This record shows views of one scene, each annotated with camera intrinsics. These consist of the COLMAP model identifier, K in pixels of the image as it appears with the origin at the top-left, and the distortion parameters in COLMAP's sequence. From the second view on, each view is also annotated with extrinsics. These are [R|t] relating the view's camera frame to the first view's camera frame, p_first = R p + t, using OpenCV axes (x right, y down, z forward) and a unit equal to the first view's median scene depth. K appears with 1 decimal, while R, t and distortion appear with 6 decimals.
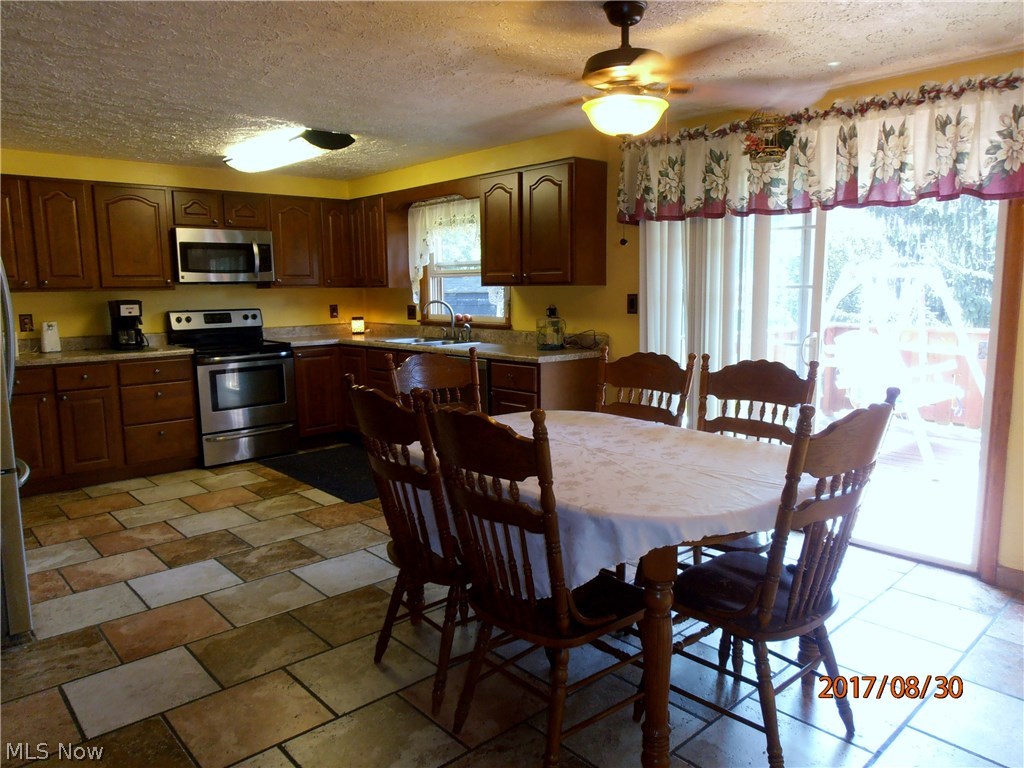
lens RADIAL K [[715.2, 0, 512.0], [0, 715.2, 384.0], [0, 0, 1]] dist [-0.013027, 0.003982]
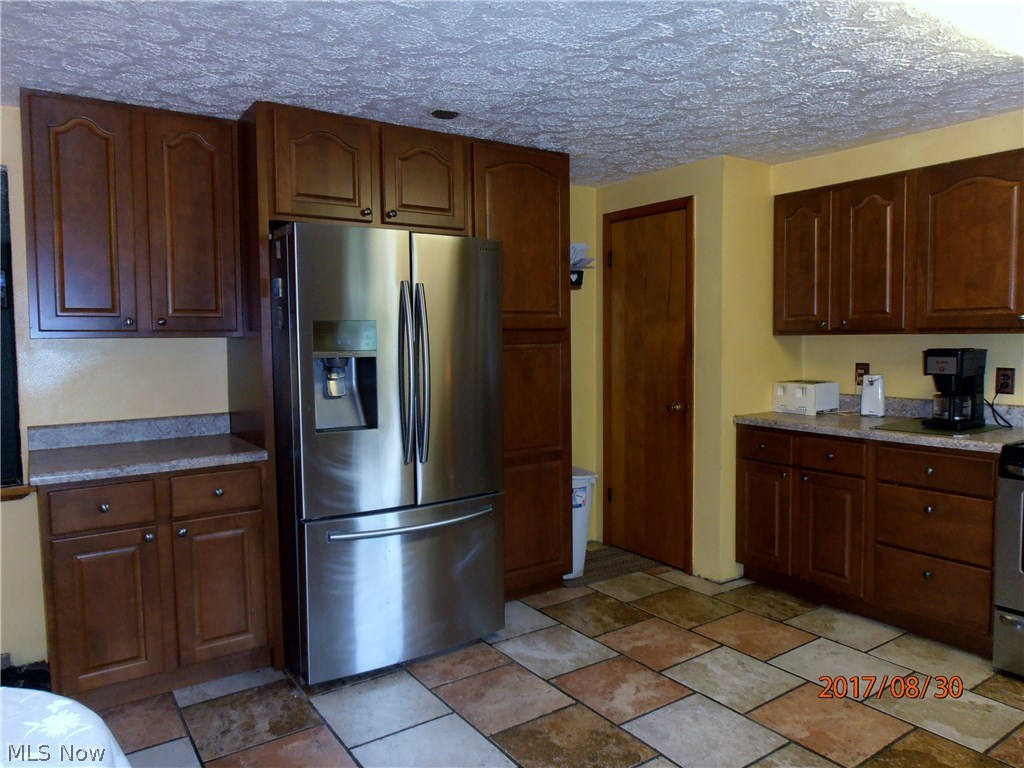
lens RADIAL K [[715.2, 0, 512.0], [0, 715.2, 384.0], [0, 0, 1]] dist [-0.013027, 0.003982]
pose [[-0.124309, 0.080356, -0.988984, 0.156725], [-0.120564, 0.988107, 0.095439, -0.131127], [0.984892, 0.131100, -0.113143, 0.910305]]
